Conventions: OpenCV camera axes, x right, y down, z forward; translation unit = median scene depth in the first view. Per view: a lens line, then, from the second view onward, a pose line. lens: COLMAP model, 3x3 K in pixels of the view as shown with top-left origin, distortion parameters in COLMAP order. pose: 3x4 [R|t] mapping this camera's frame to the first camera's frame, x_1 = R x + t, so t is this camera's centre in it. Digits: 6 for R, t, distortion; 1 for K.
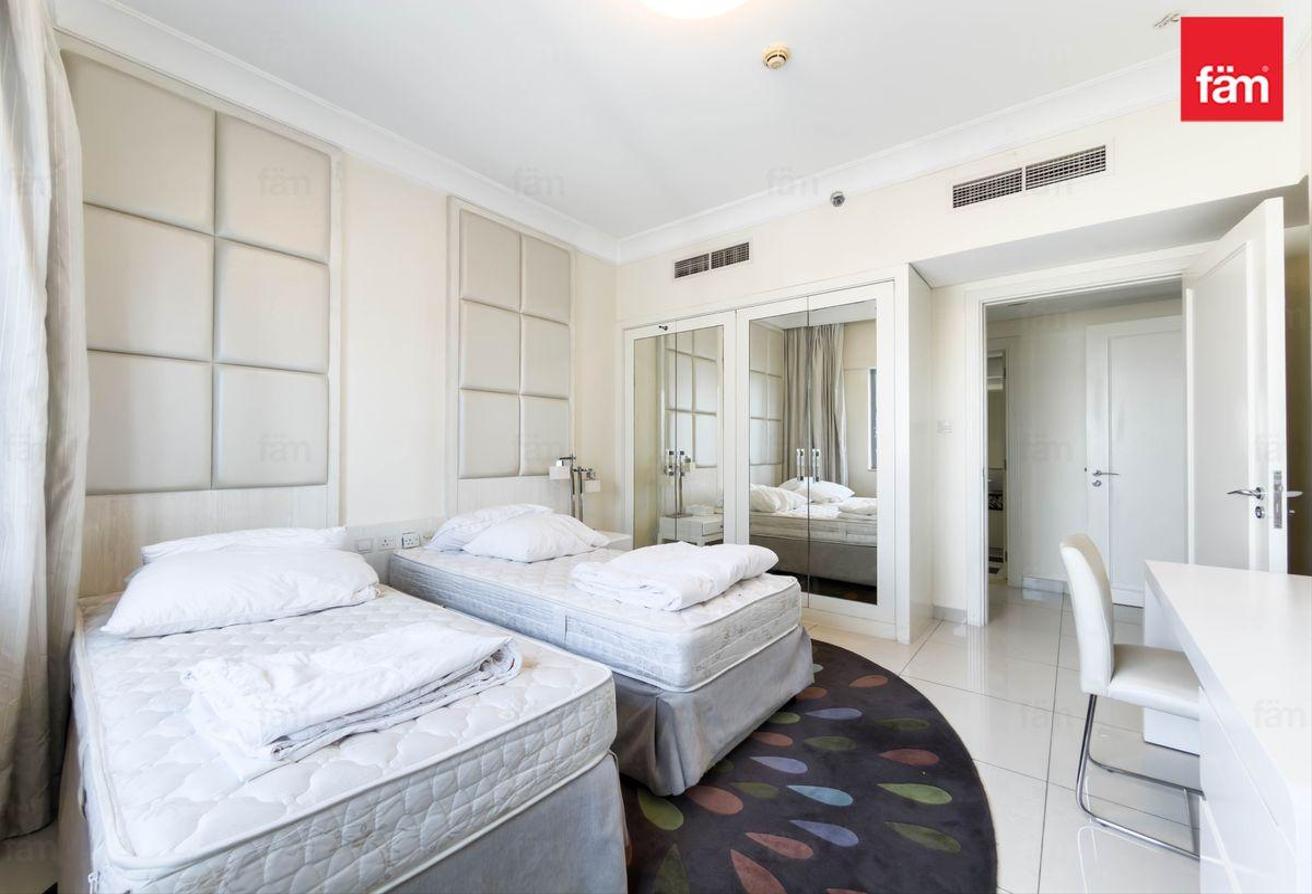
lens RADIAL K [[537.2, 0, 656.0], [0, 537.2, 447.0], [0, 0, 1]] dist [0.002085, -0.000074]
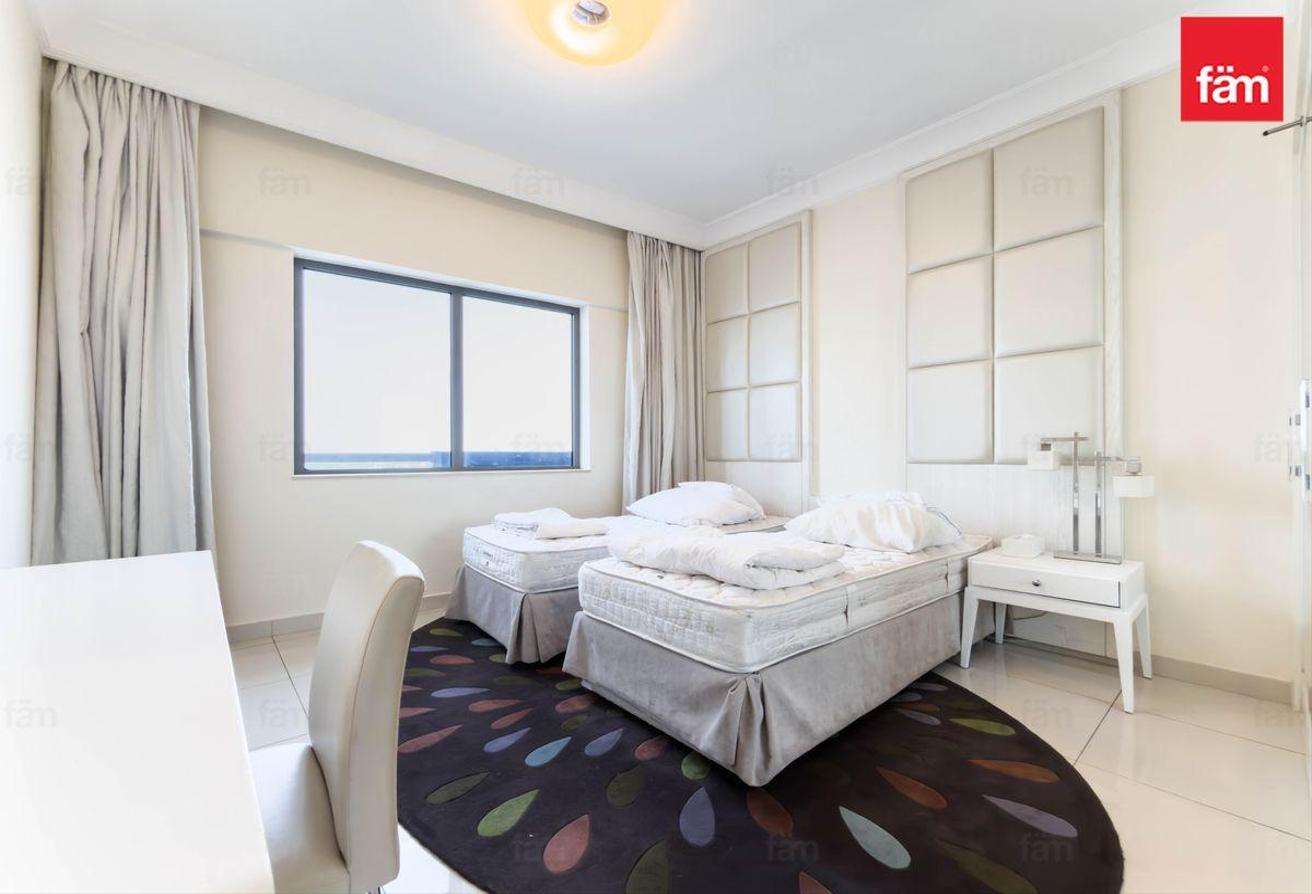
lens RADIAL K [[551.7, 0, 653.7], [0, 551.7, 458.5], [0, 0, 1]] dist [-0.000367, 0.000031]
pose [[-0.208898, 0.003758, -0.977930, 0.909367], [0.009109, 0.999957, 0.001897, 0.058580], [0.977895, -0.008512, -0.208923, 0.995154]]
